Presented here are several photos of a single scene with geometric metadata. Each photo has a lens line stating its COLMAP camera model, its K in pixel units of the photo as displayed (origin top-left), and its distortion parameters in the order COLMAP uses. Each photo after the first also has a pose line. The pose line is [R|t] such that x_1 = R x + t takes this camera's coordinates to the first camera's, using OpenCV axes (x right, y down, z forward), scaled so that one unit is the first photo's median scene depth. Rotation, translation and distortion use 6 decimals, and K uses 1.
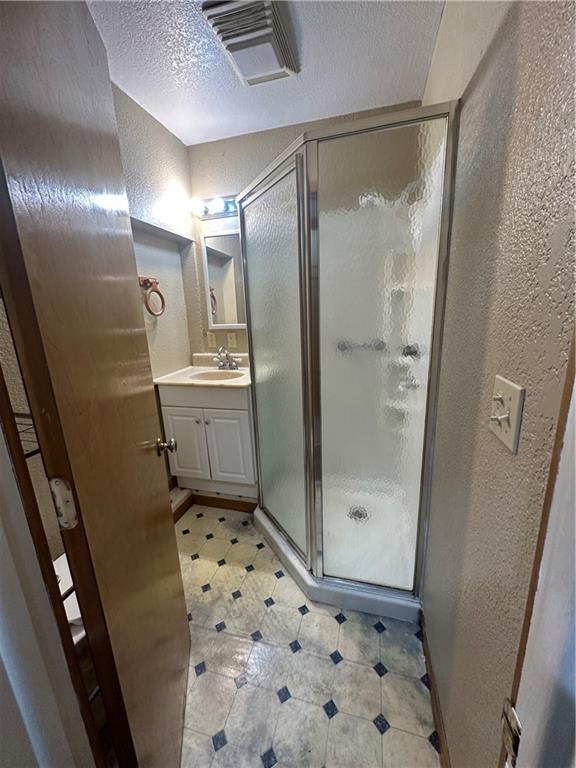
lens RADIAL K [[305.0, 0, 288.0], [0, 305.0, 384.0], [0, 0, 1]] dist [-0.003805, -0.000477]
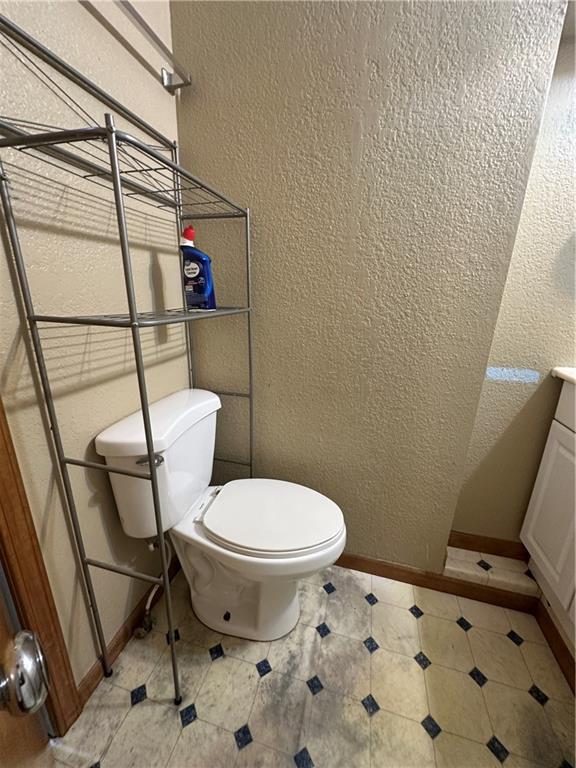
lens RADIAL K [[305.0, 0, 288.0], [0, 305.0, 384.0], [0, 0, 1]] dist [-0.003805, -0.000477]
pose [[-0.002488, 0.324596, -0.945850, 0.068707], [-0.257829, 0.913665, 0.314229, -0.031735], [0.966187, 0.244649, 0.081417, 0.531094]]
